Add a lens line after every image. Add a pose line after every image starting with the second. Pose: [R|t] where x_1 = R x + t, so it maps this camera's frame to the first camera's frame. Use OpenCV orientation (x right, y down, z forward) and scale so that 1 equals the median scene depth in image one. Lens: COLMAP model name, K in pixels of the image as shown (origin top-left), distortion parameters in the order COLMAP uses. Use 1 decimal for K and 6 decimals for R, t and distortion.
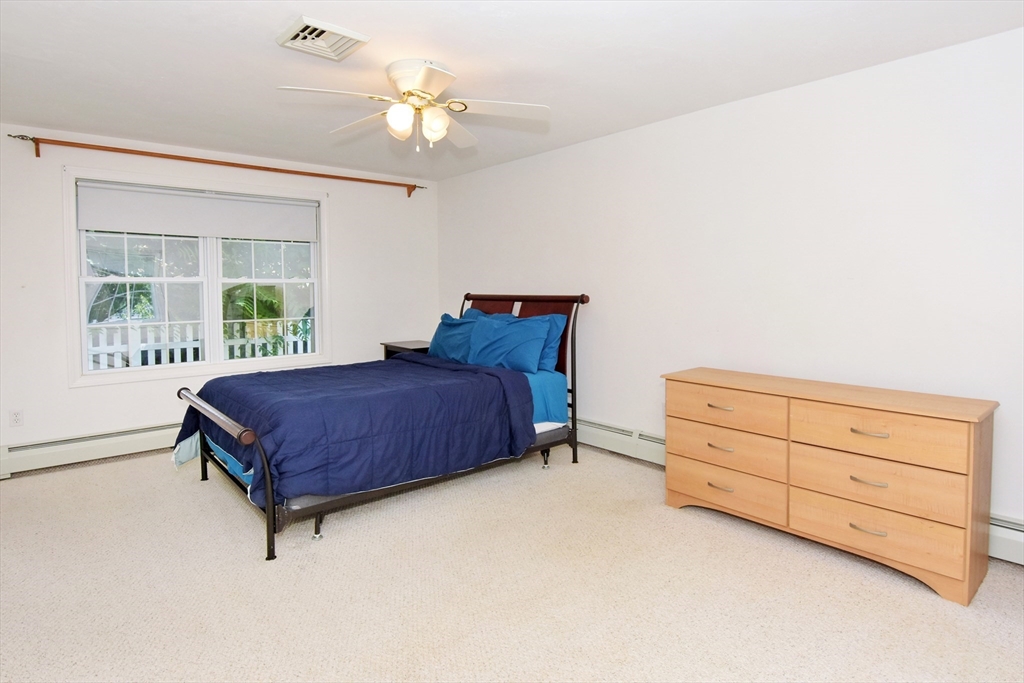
lens RADIAL K [[547.6, 0, 523.1], [0, 547.6, 311.0], [0, 0, 1]] dist [0.010381, -0.011112]
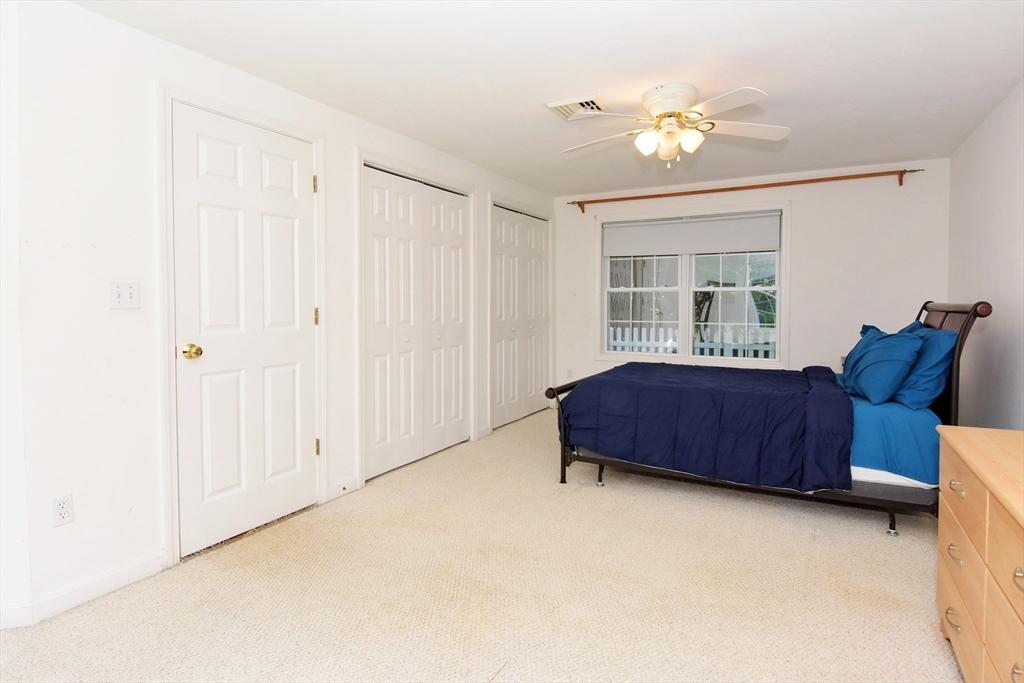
lens RADIAL K [[547.6, 0, 517.4], [0, 547.6, 337.7], [0, 0, 1]] dist [0.010381, -0.011112]
pose [[0.354216, 0.069358, -0.932588, 0.532934], [-0.045224, 0.997350, 0.056997, -0.001169], [0.934069, 0.021986, 0.356414, 0.245334]]
